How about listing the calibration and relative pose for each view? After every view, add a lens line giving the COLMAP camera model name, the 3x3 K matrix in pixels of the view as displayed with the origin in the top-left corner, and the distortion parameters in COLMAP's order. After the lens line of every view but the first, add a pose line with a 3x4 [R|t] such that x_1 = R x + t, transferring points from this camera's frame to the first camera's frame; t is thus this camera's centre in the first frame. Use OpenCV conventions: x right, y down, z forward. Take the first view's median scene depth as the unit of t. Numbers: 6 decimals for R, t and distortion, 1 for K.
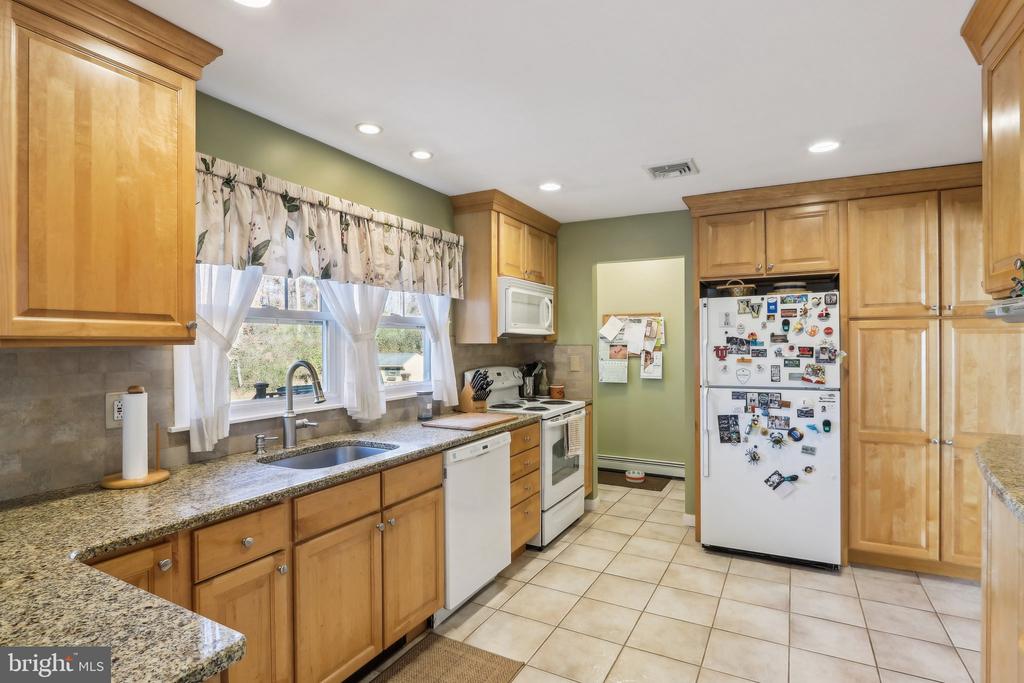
lens RADIAL K [[512.2, 0, 517.7], [0, 512.2, 346.3], [0, 0, 1]] dist [-0.015674, 0.000191]
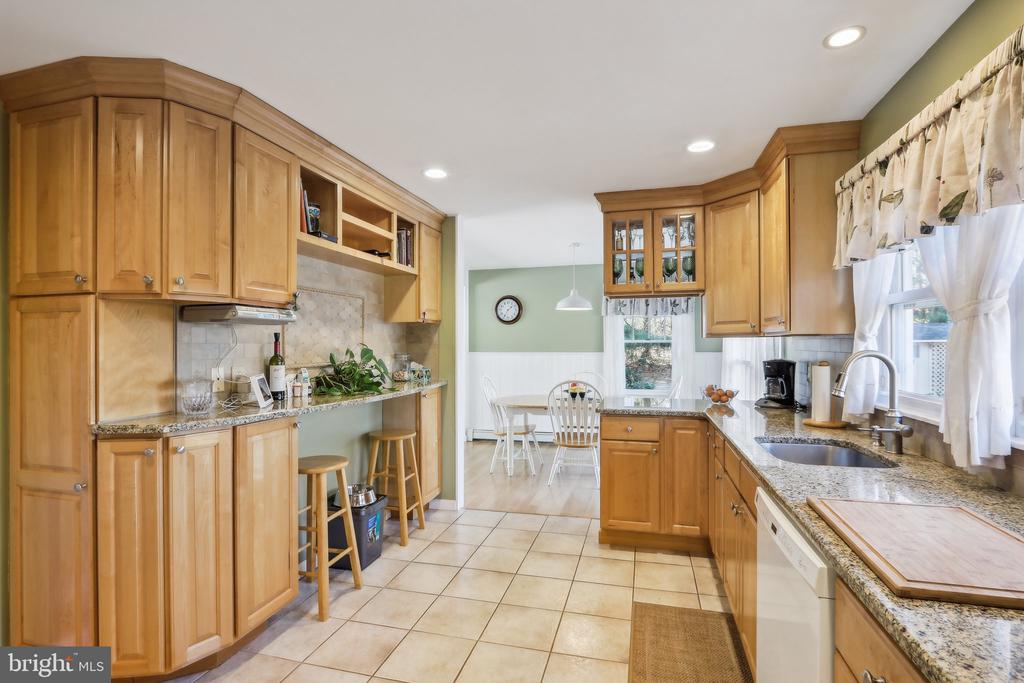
lens RADIAL K [[491.8, 0, 512.0], [0, 491.8, 341.5], [0, 0, 1]] dist [-0.015658, 0.000332]
pose [[-0.974651, 0.007493, -0.223607, 0.261047], [0.006398, 0.999964, 0.005622, 0.002676], [0.223641, 0.004049, -0.974663, 1.232420]]
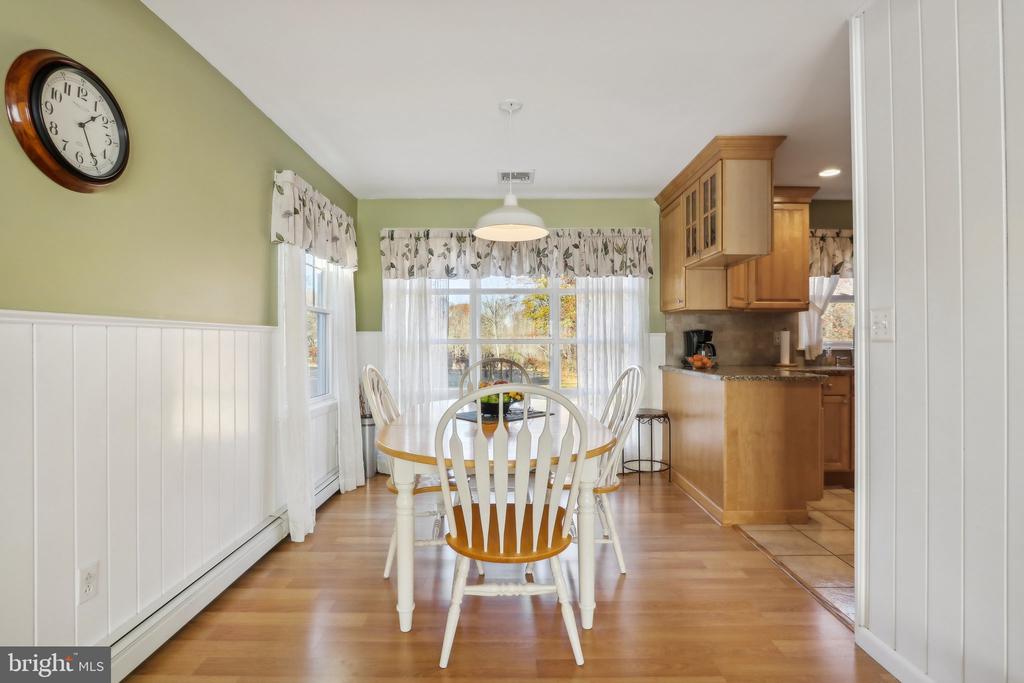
lens RADIAL K [[500.3, 0, 513.6], [0, 500.3, 337.2], [0, 0, 1]] dist [-0.015282, 0.001326]
pose [[0.486385, -0.001312, -0.873744, 0.428224], [-0.009728, 0.999929, -0.006917, 0.085127], [0.873691, 0.011864, 0.486337, -0.784452]]
